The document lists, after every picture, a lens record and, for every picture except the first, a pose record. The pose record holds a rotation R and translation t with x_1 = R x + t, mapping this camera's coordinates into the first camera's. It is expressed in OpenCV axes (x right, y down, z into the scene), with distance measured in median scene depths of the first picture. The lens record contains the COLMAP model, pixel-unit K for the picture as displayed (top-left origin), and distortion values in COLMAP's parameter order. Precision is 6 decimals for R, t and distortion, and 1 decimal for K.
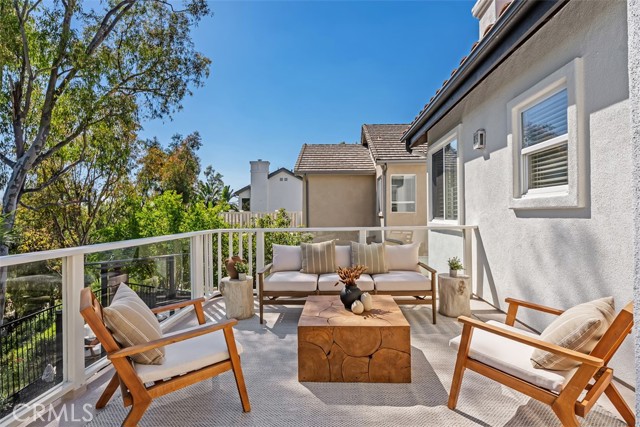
lens RADIAL K [[312.4, 0, 320.8], [0, 312.4, 212.3], [0, 0, 1]] dist [-0.000648, -0.000102]
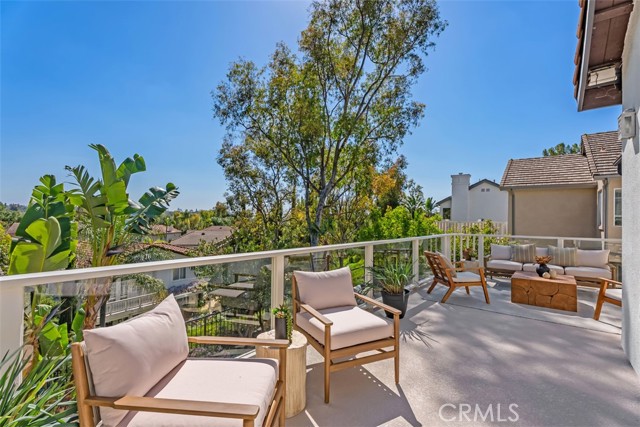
lens RADIAL K [[288.2, 0, 313.9], [0, 288.2, 213.6], [0, 0, 1]] dist [-0.004526, 0.000429]
pose [[0.799138, 0.009788, -0.601067, 0.005545], [-0.020140, 0.999742, -0.010496, -0.008260], [0.600810, 0.020494, 0.799129, -0.266089]]
